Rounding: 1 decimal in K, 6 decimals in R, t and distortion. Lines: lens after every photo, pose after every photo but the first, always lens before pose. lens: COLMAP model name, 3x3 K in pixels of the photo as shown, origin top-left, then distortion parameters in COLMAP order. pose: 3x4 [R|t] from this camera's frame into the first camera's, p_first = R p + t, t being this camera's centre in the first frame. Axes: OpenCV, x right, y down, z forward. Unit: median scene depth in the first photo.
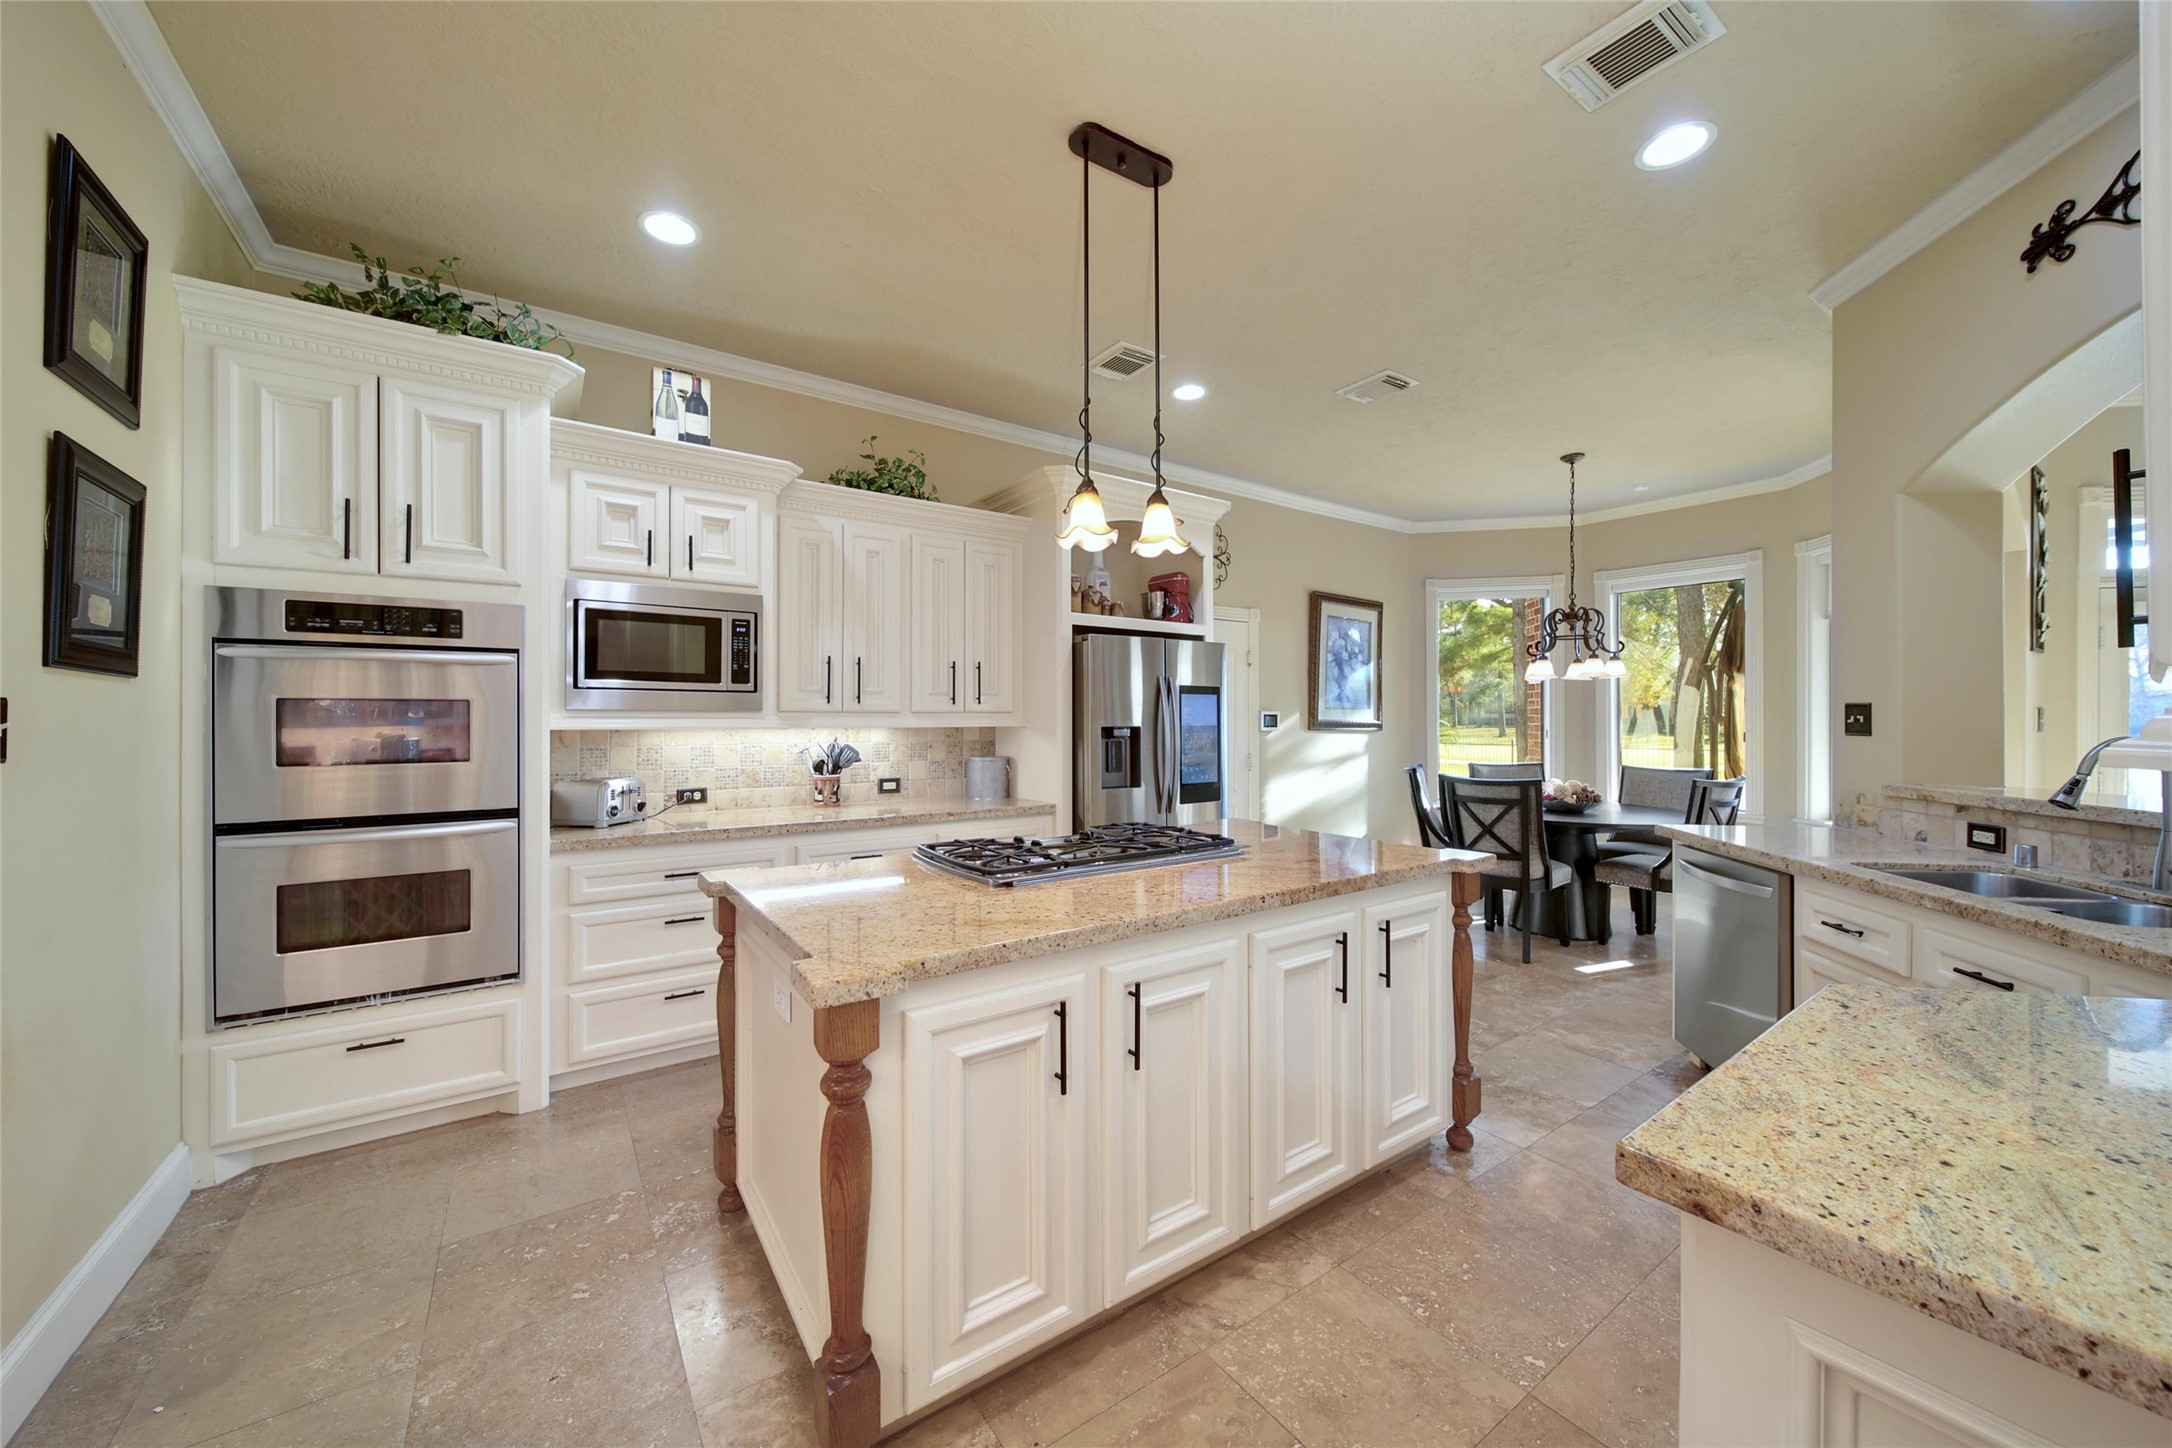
lens RADIAL K [[784.8, 0, 1087.4], [0, 784.8, 712.2], [0, 0, 1]] dist [-0.002536, -0.000130]
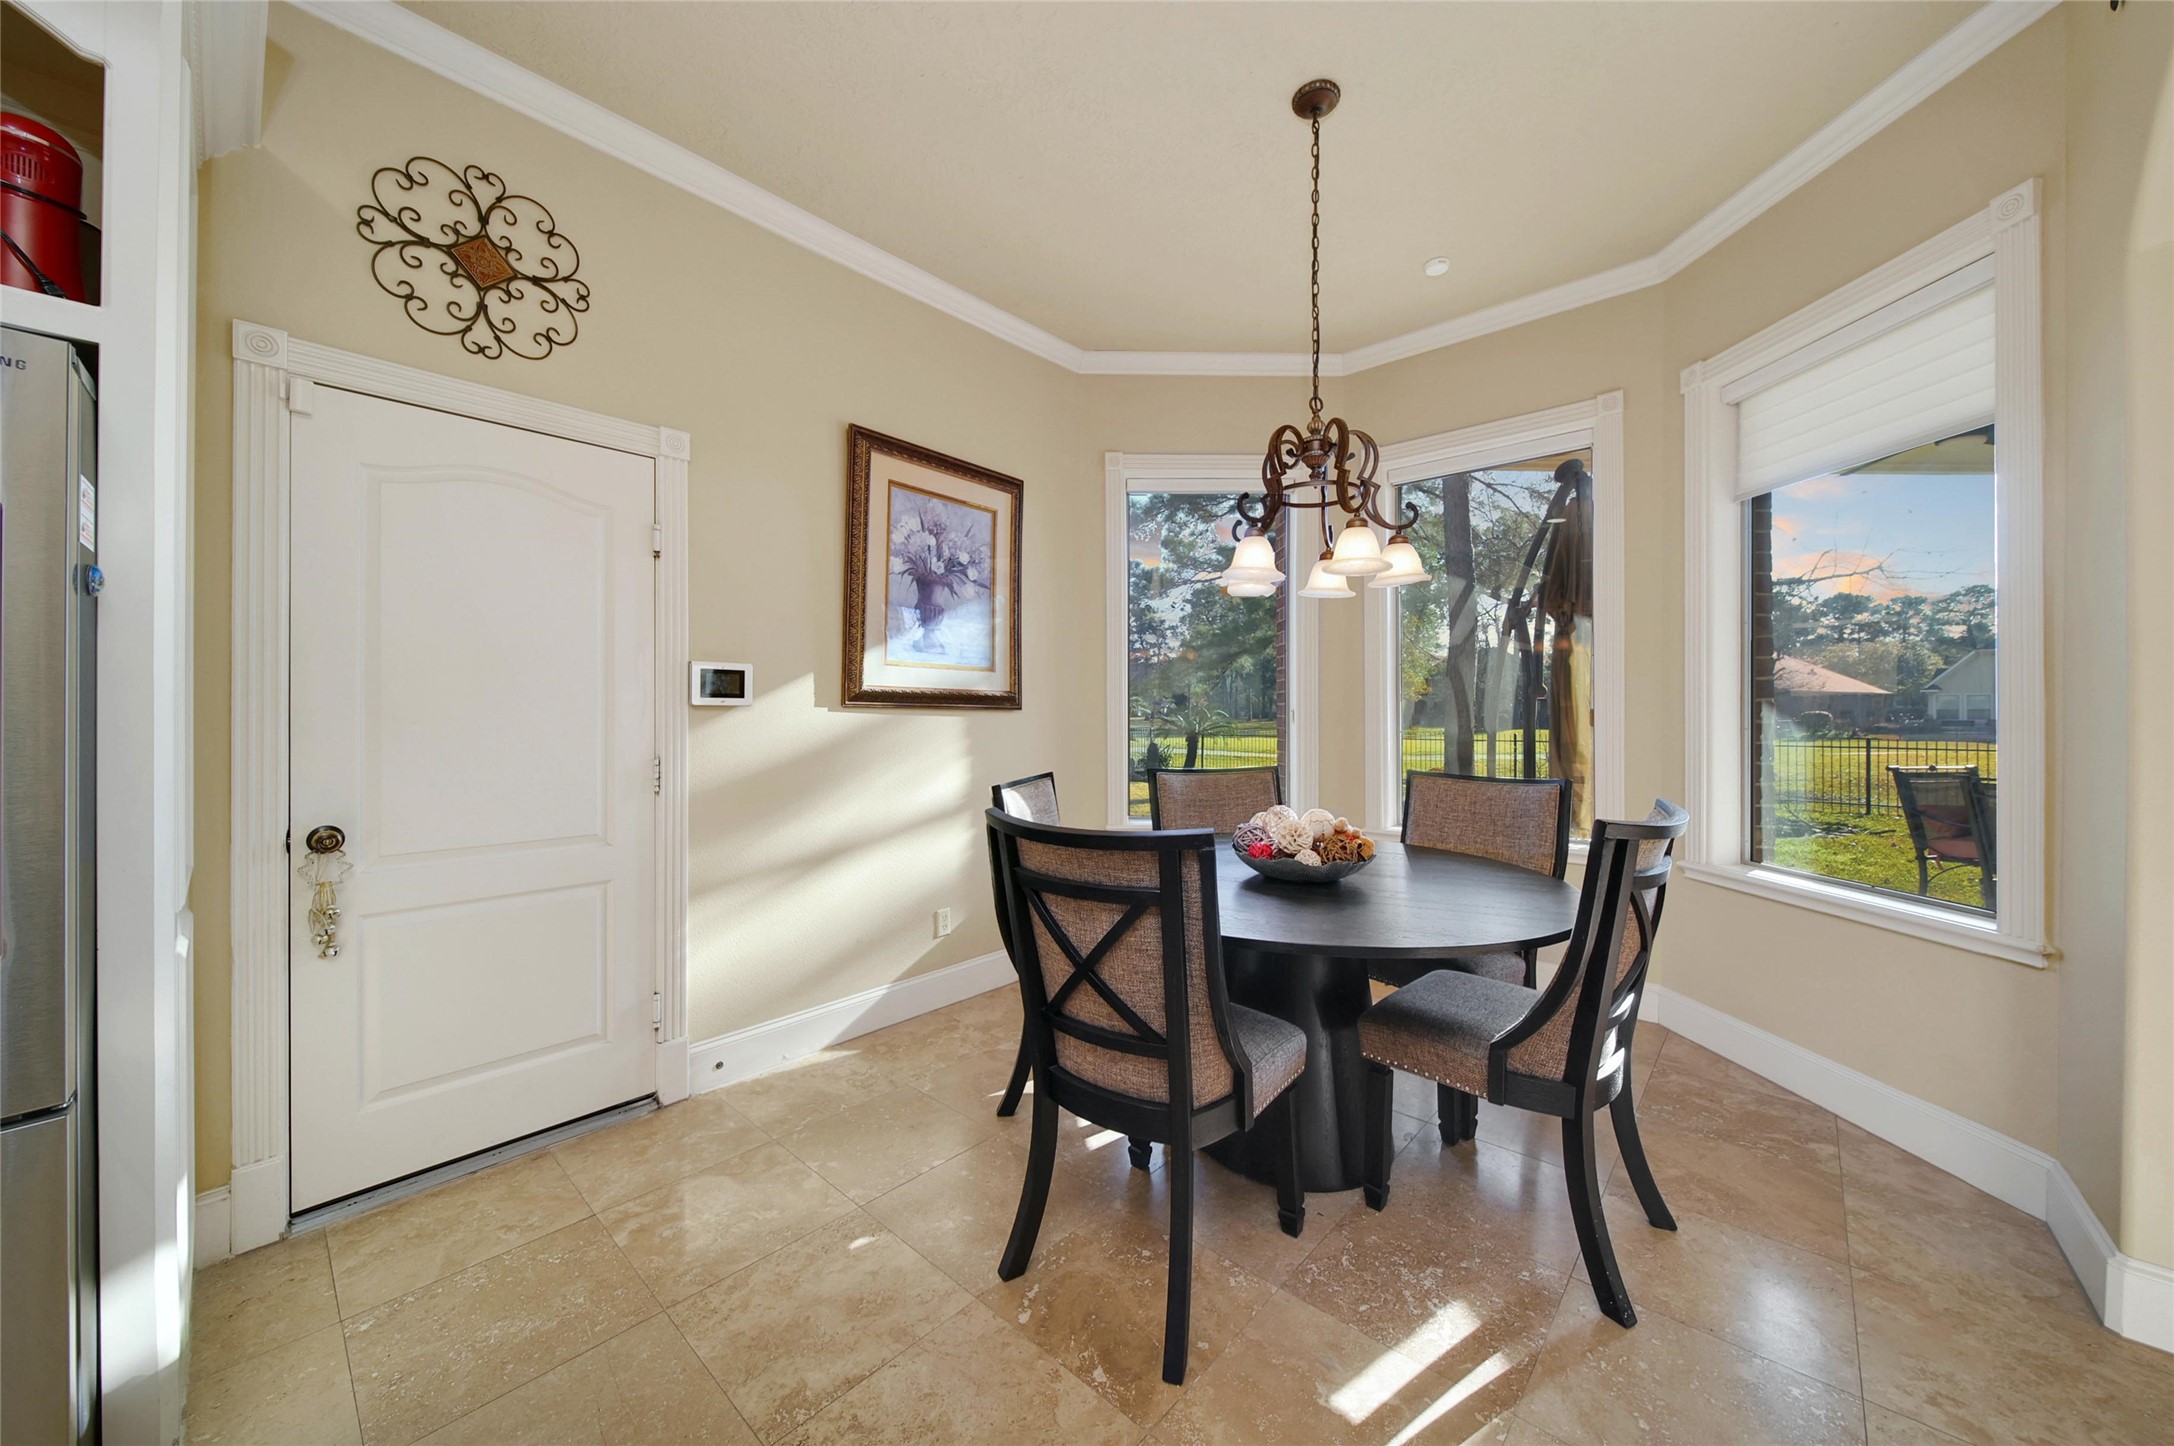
lens RADIAL K [[776.8, 0, 1089.2], [0, 776.8, 709.6], [0, 0, 1]] dist [-0.009894, -0.000023]
pose [[0.973381, -0.000065, 0.229193, 0.394484], [-0.000570, 0.999996, 0.002702, 0.027818], [-0.229192, -0.002761, 0.973377, 0.603549]]
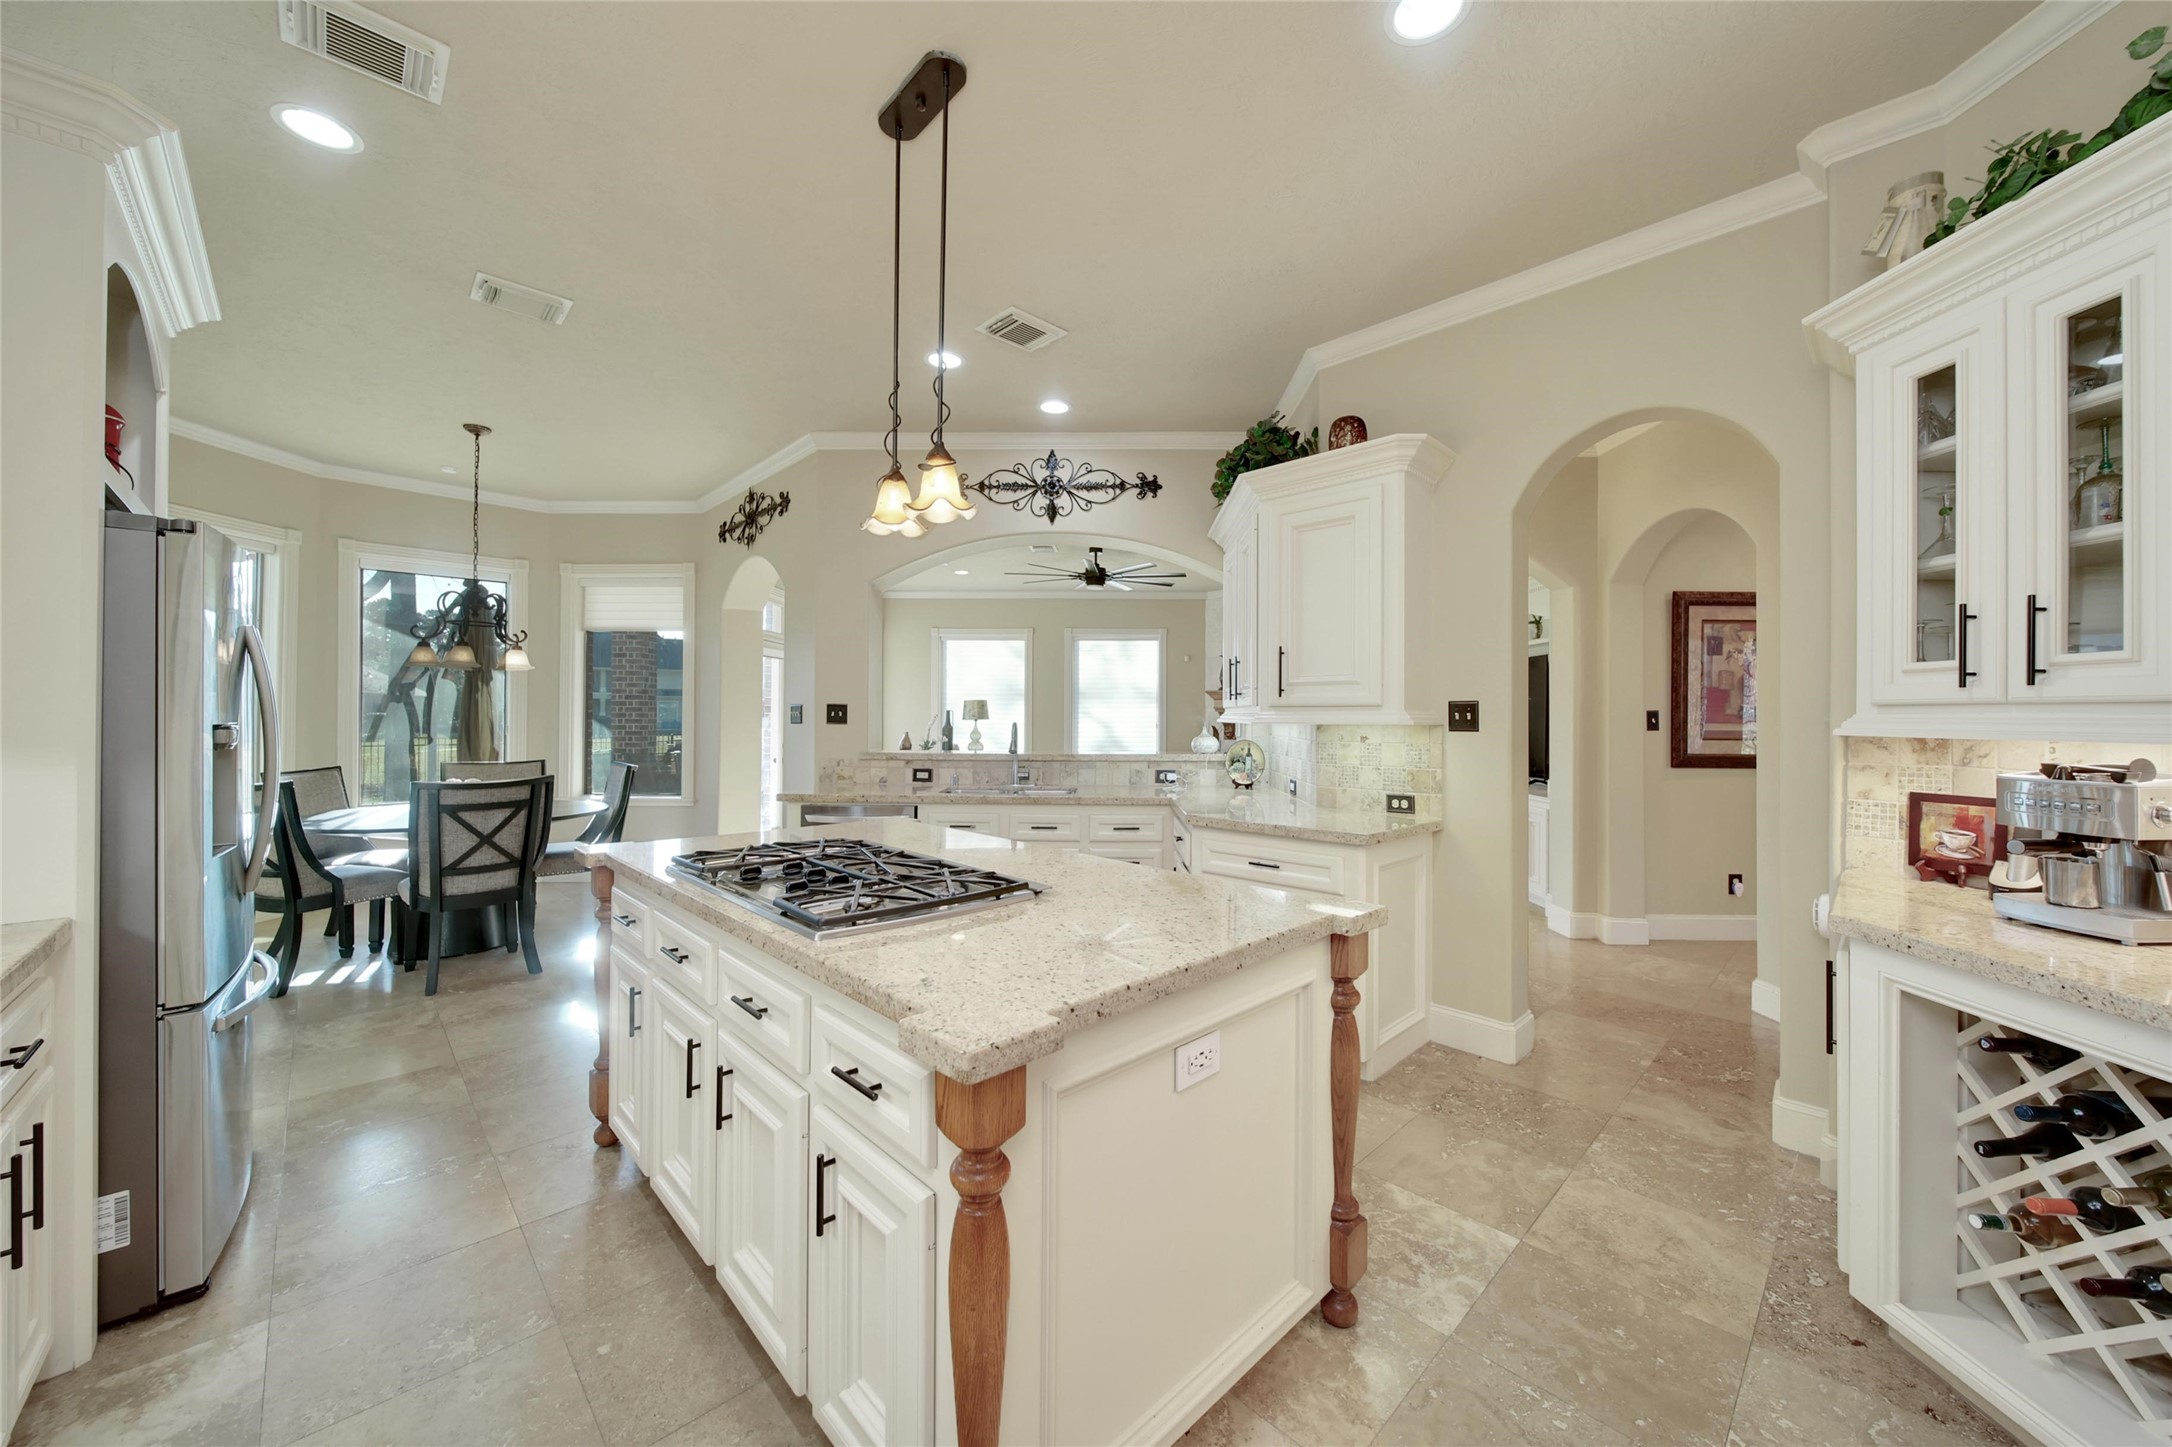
lens RADIAL K [[809.5, 0, 1086.0], [0, 809.5, 723.5], [0, 0, 1]] dist [-0.000864, -0.000032]
pose [[-0.153312, -0.010615, 0.988121, -0.441367], [-0.011121, 0.999898, 0.009016, 0.004524], [-0.988115, -0.009606, -0.153415, 0.438750]]
